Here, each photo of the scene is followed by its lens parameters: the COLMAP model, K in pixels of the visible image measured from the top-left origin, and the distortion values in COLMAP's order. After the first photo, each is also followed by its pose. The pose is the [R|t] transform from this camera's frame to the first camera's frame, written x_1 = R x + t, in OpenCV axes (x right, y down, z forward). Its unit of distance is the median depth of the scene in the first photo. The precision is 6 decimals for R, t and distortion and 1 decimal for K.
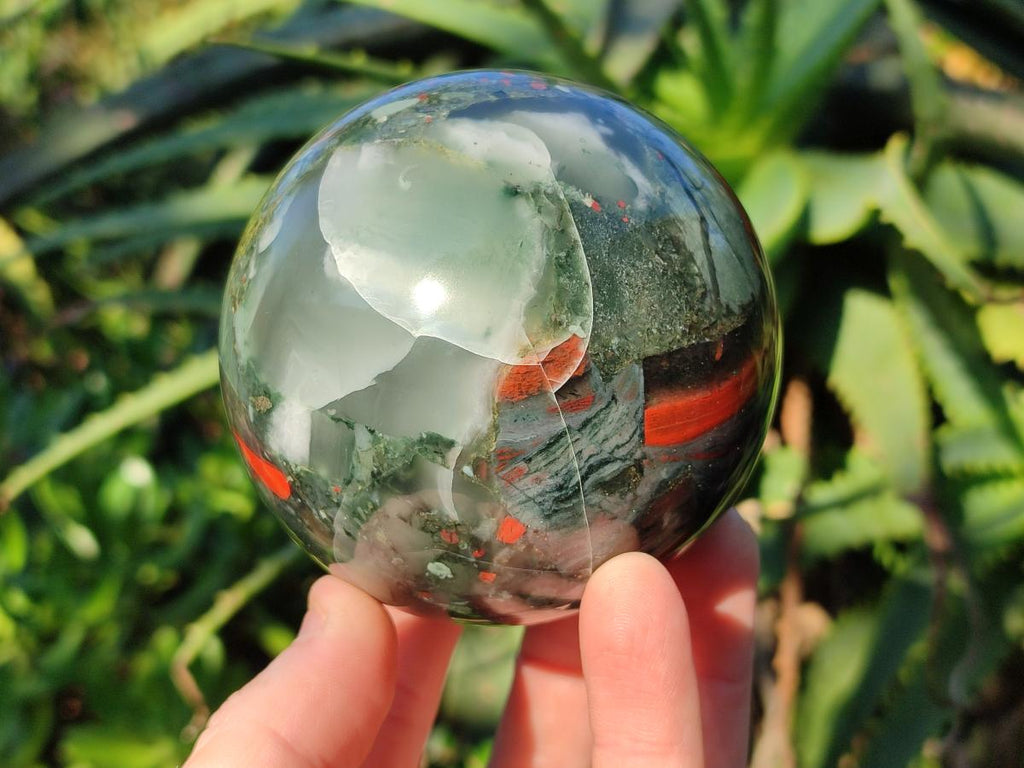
lens RADIAL K [[1530.8, 0, 512.0], [0, 1530.8, 384.0], [0, 0, 1]] dist [0.329102, -1.931584]
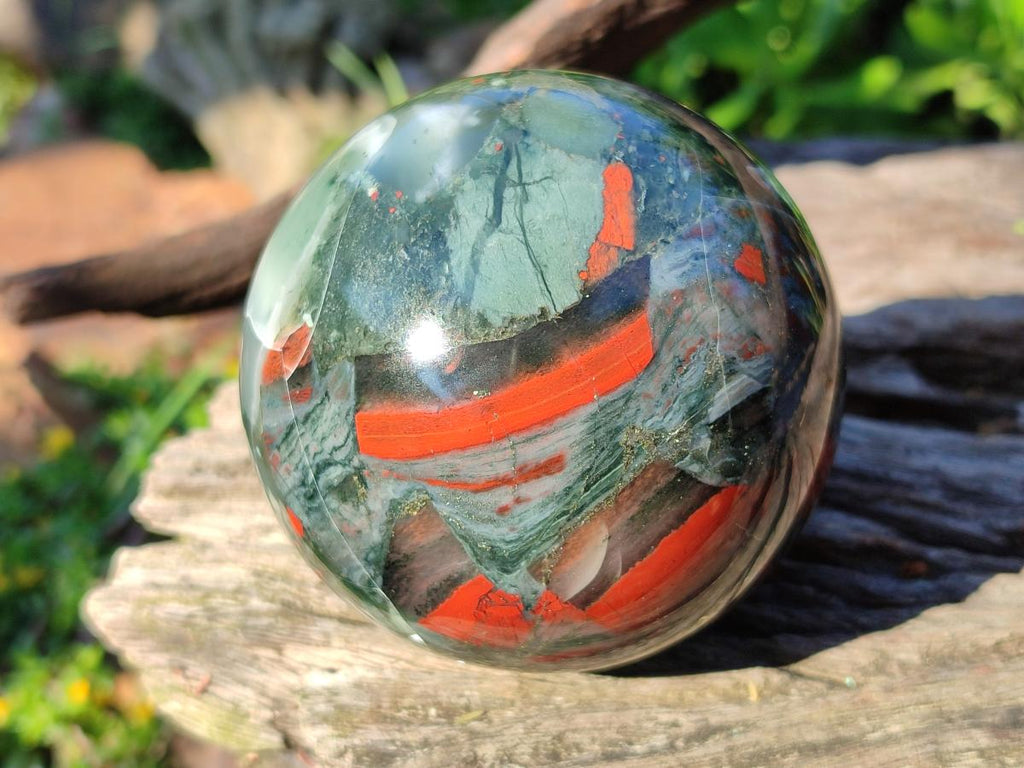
lens RADIAL K [[1530.8, 0, 512.0], [0, 1530.8, 384.0], [0, 0, 1]] dist [0.329102, -1.931584]
pose [[0.508105, 0.087629, -0.856826, 0.923844], [-0.168415, 0.985716, 0.000939, -0.016936], [0.844669, 0.143825, 0.515605, 0.603449]]
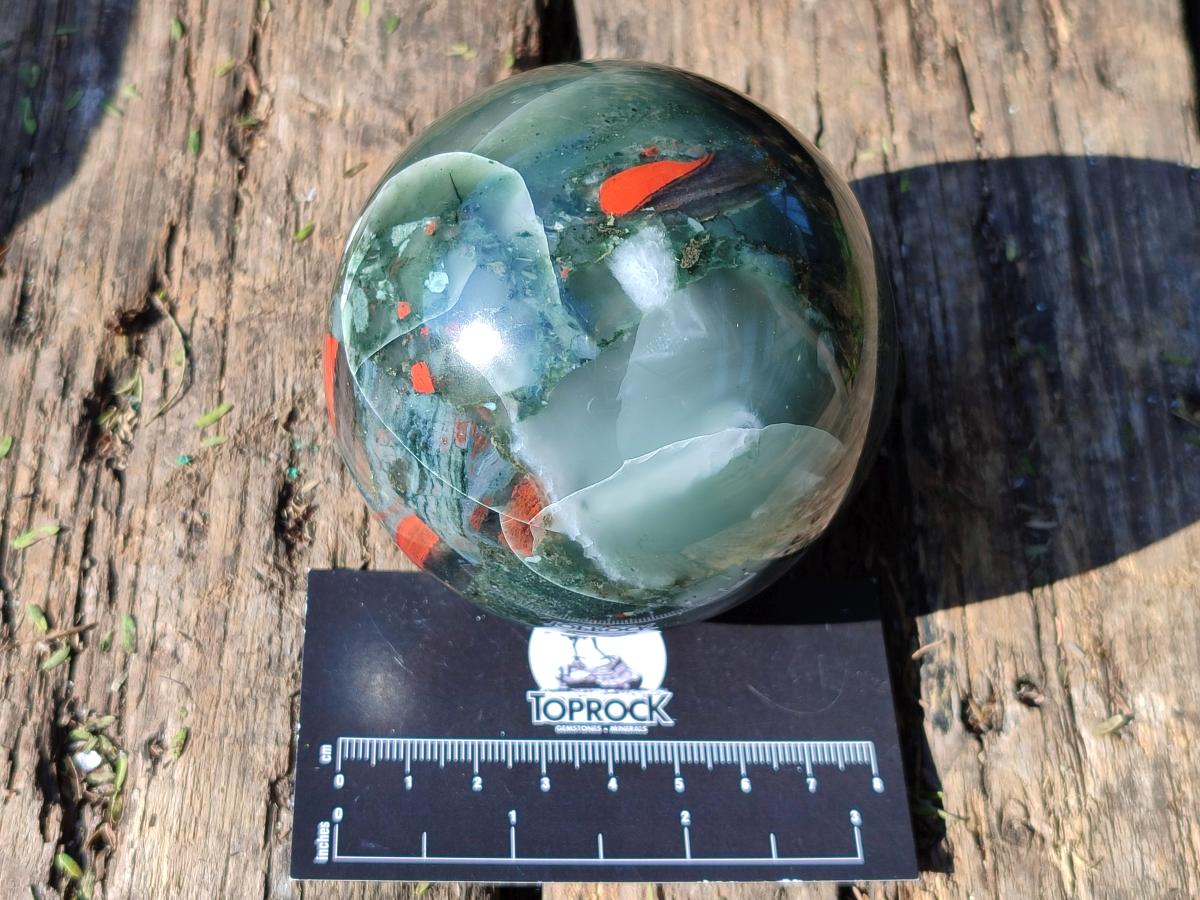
lens RADIAL K [[1793.9, 0, 600.0], [0, 1793.9, 450.0], [0, 0, 1]] dist [0.329102, -1.931584]
pose [[-0.613739, 0.618988, 0.490080, -0.620312], [-0.779756, -0.572504, -0.253416, 0.278223], [0.123711, -0.537674, 0.834028, 0.022698]]
